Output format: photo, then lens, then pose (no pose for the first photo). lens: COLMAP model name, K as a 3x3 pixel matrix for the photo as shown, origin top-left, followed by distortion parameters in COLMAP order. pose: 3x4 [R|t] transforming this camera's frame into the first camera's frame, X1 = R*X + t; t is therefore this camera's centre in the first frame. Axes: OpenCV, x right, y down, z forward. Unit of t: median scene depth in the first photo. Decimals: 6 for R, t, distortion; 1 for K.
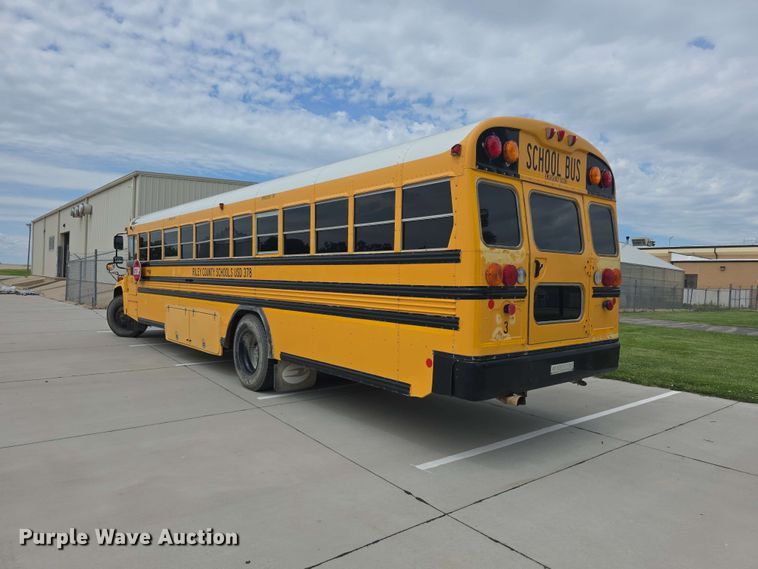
lens RADIAL K [[508.5, 0, 375.4], [0, 508.5, 296.7], [0, 0, 1]] dist [0.024176, -0.007693]
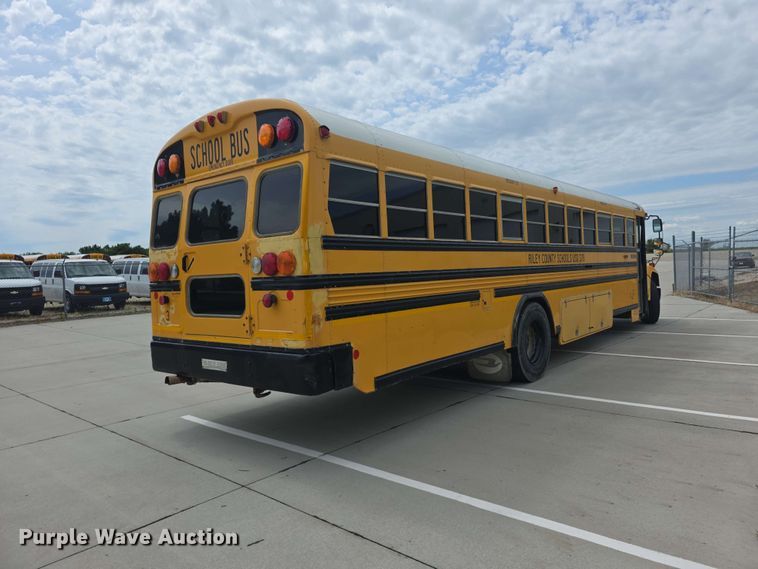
lens RADIAL K [[500.7, 0, 393.1], [0, 500.7, 282.1], [0, 0, 1]] dist [0.019459, -0.002109]
pose [[0.210585, -0.007699, -0.977545, 1.376165], [0.009885, 0.999935, -0.005746, -0.005411], [0.977526, -0.008453, 0.210648, 1.154043]]
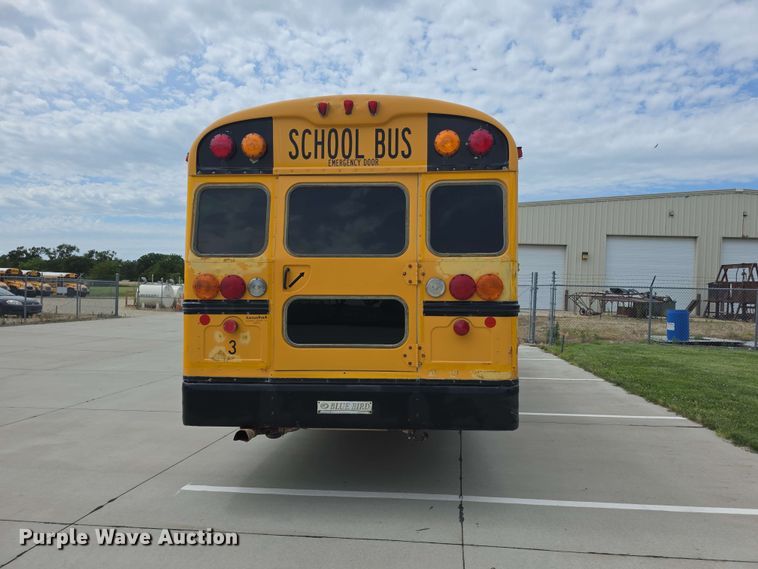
lens RADIAL K [[508.5, 0, 375.4], [0, 508.5, 296.7], [0, 0, 1]] dist [0.024176, -0.007693]
pose [[0.720440, -0.016621, -0.693318, 0.945928], [-0.015995, 0.999049, -0.040571, 0.005084], [0.693333, 0.040318, 0.719489, 0.489659]]
